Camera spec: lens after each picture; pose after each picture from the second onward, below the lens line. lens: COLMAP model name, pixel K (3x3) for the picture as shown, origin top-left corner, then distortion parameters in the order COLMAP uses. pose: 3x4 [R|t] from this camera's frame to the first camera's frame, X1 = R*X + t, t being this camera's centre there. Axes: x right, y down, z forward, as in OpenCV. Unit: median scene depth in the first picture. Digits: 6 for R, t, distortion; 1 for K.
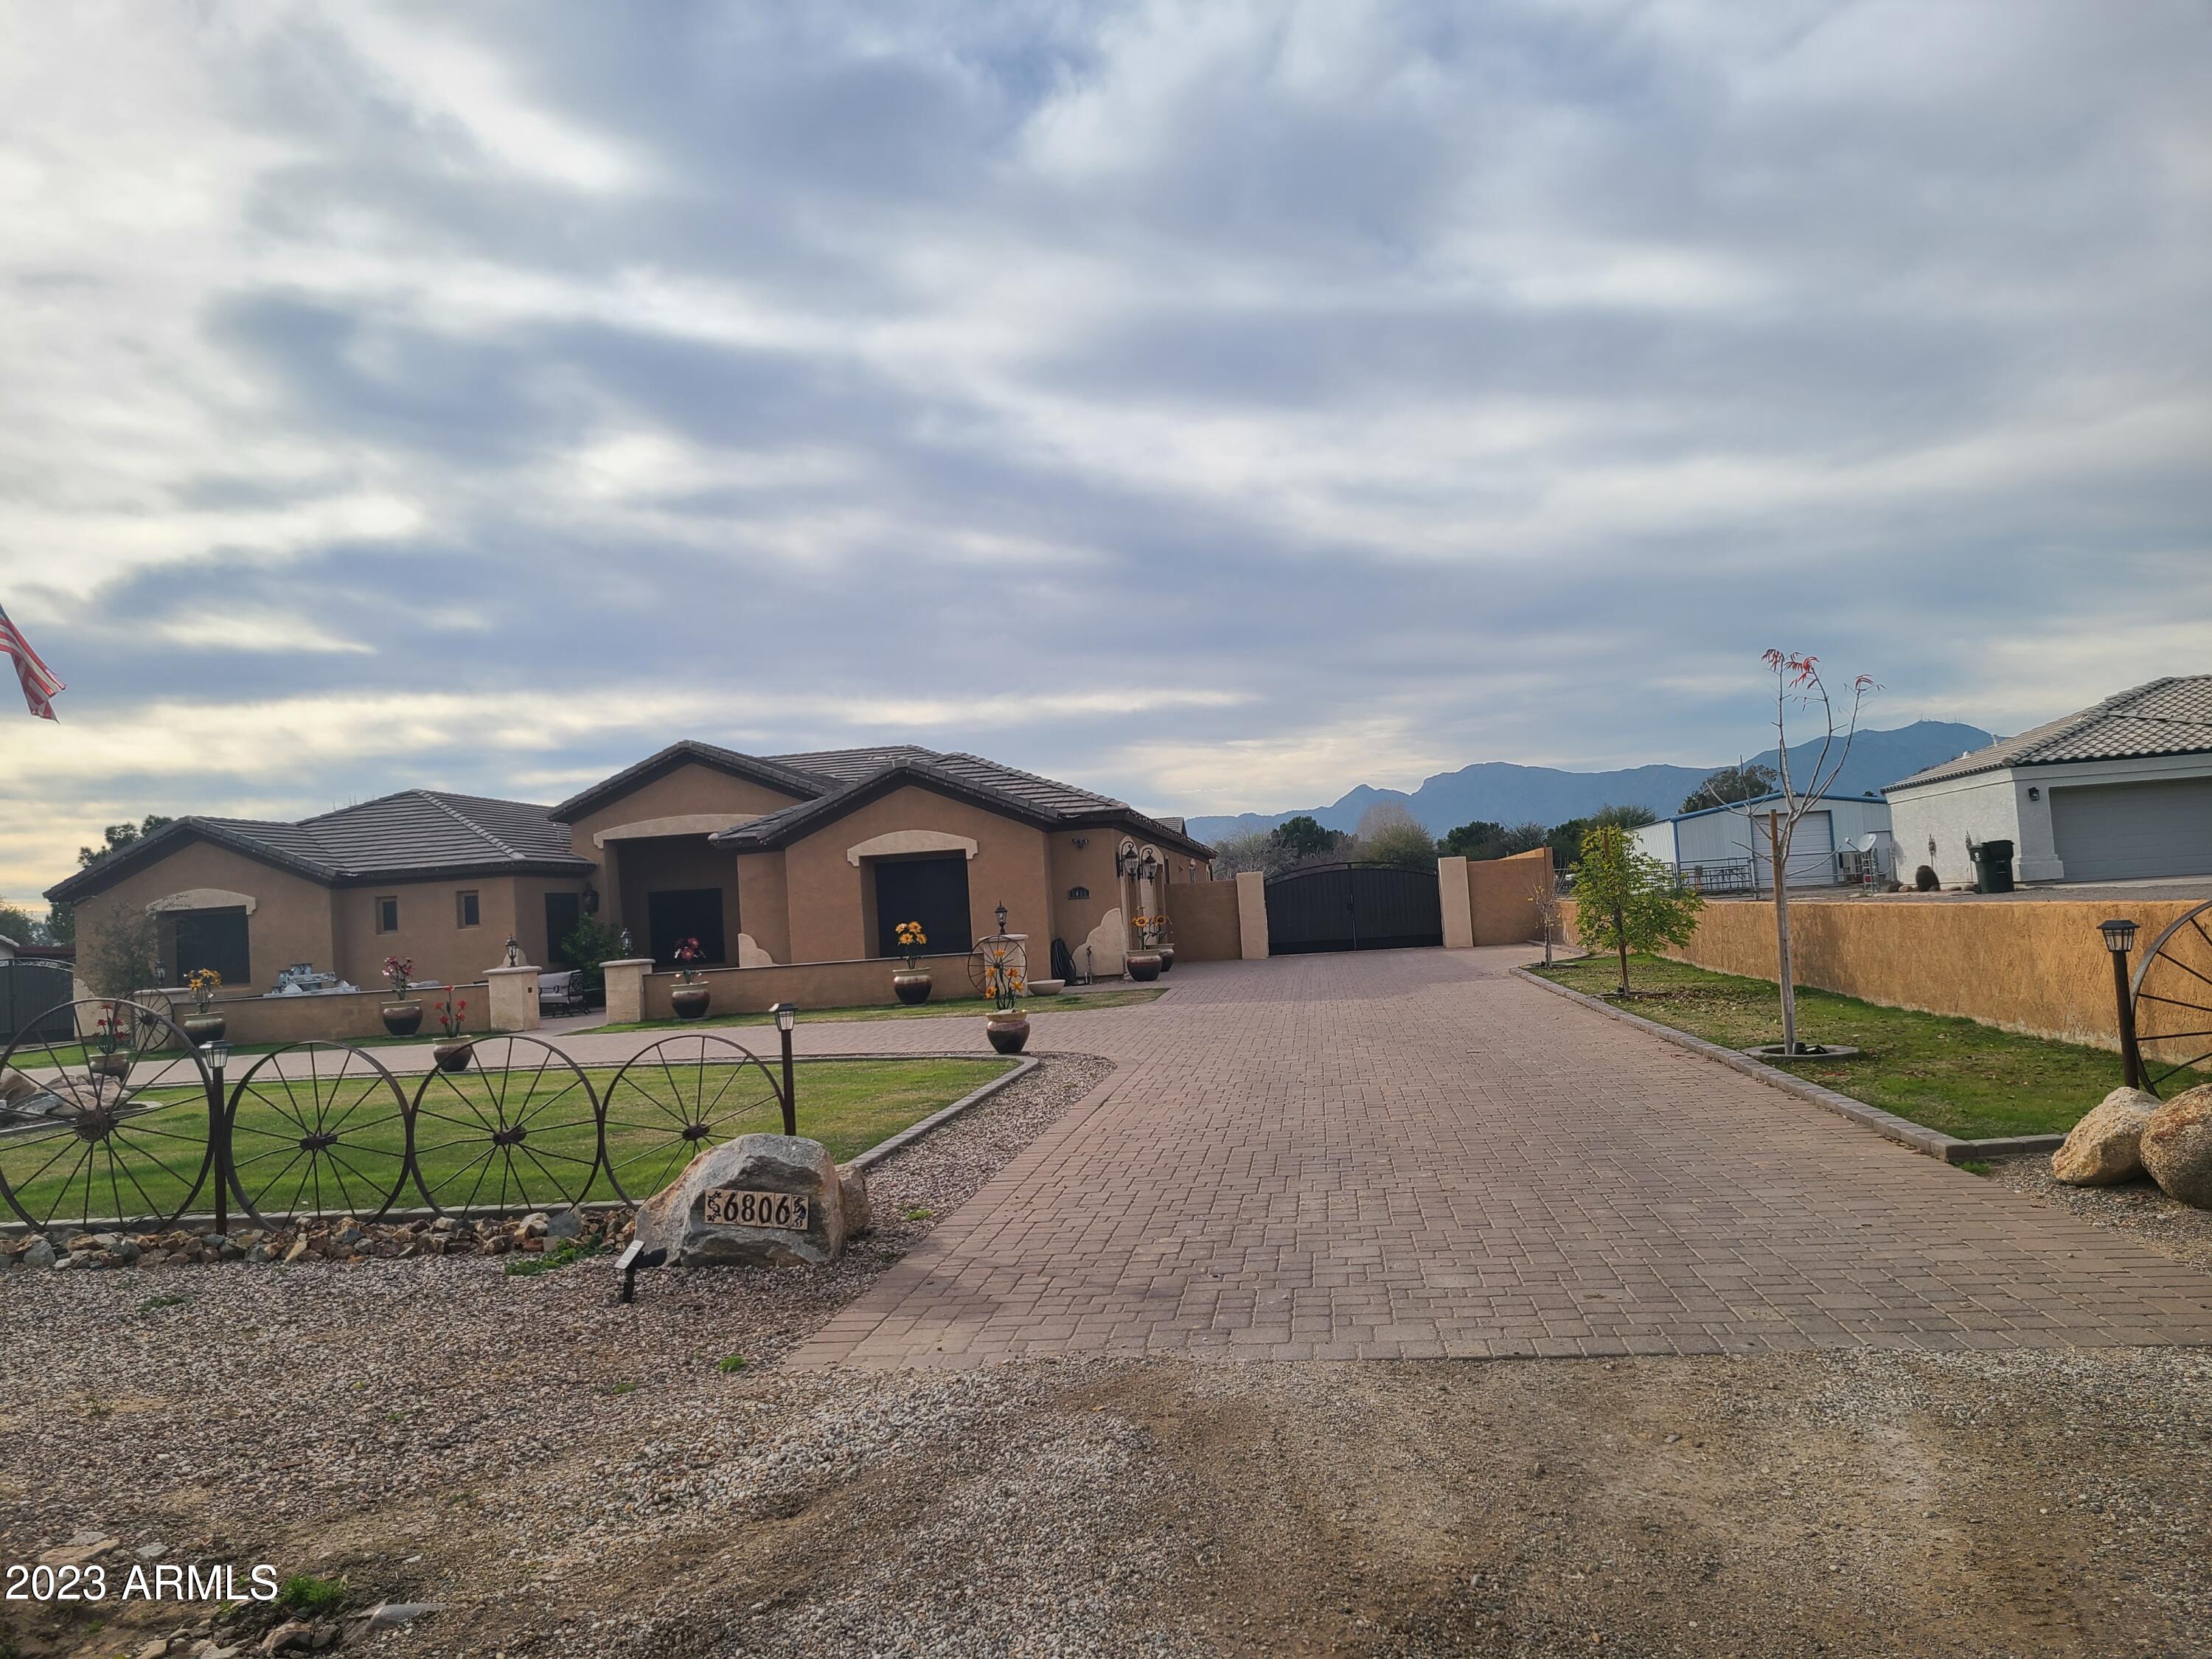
lens RADIAL K [[1644.5, 0, 1112.0], [0, 1644.5, 827.0], [0, 0, 1]] dist [0.060658, -0.042047]
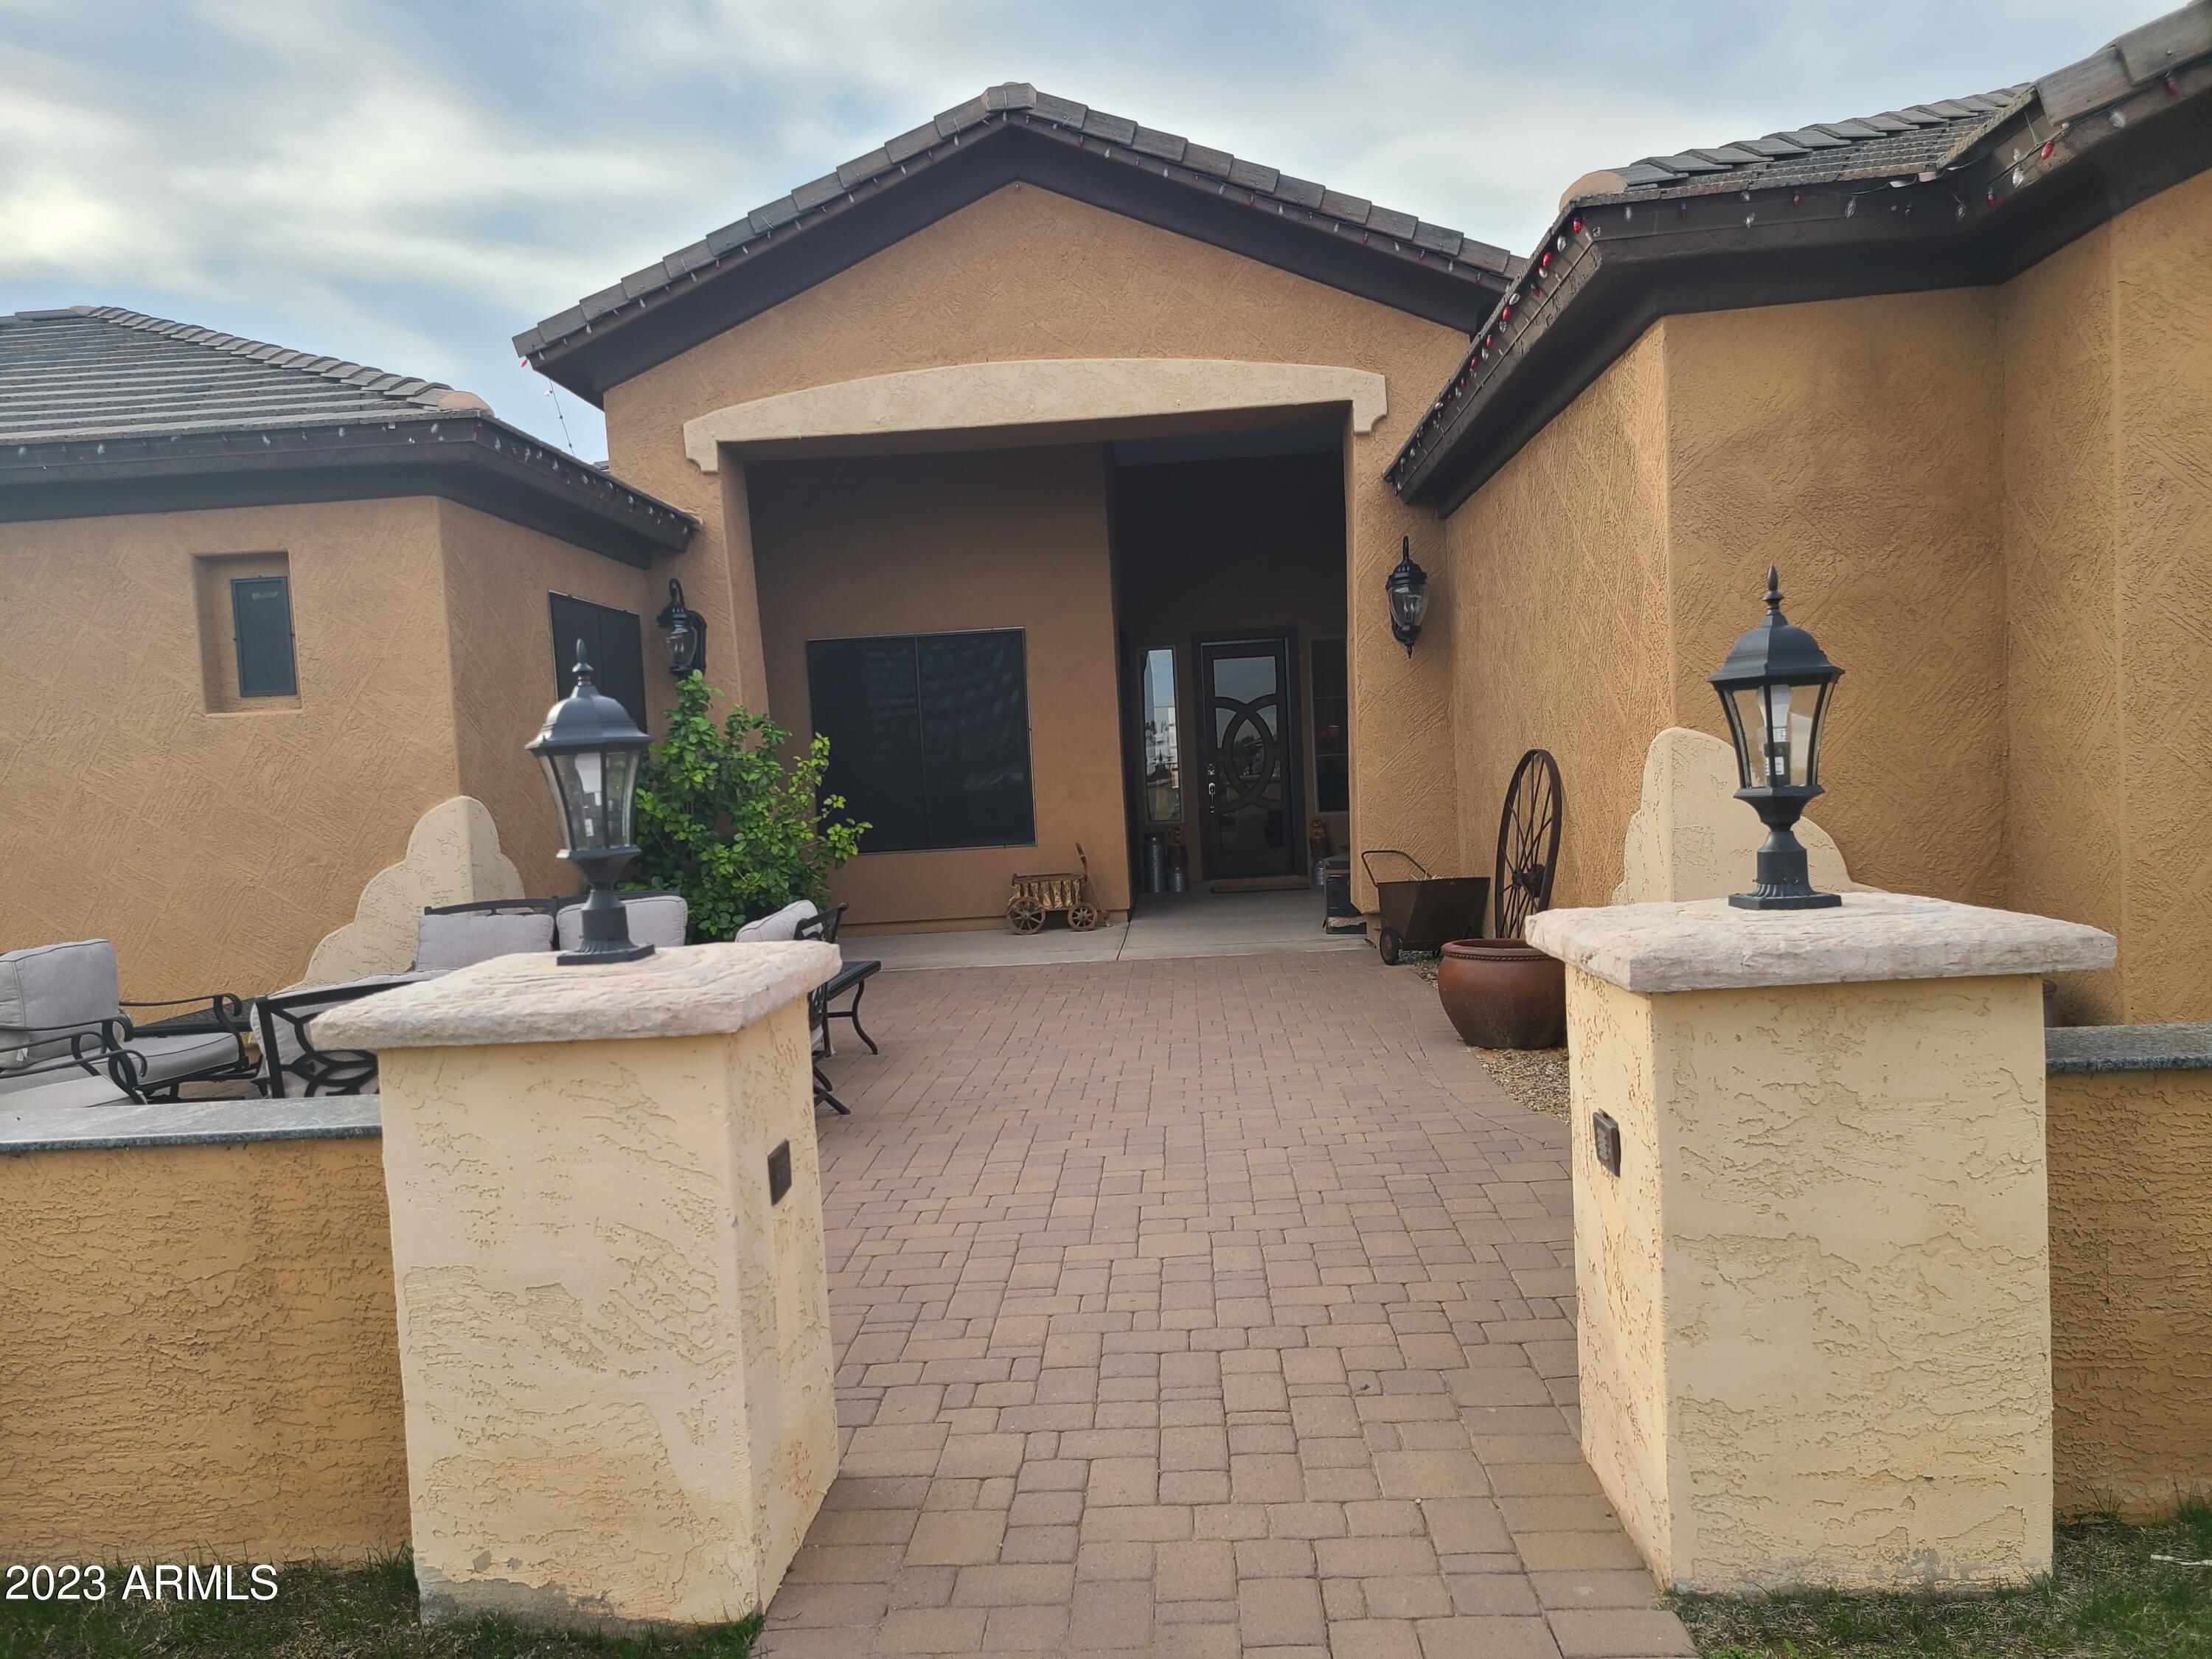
lens RADIAL K [[1644.5, 0, 1100.5], [0, 1644.5, 839.0], [0, 0, 1]] dist [0.060658, -0.042047]
pose [[0.997008, 0.006995, 0.076982, -0.266929], [-0.014082, 0.995668, 0.091907, 0.052536], [-0.076006, -0.092716, 0.992787, 0.704264]]
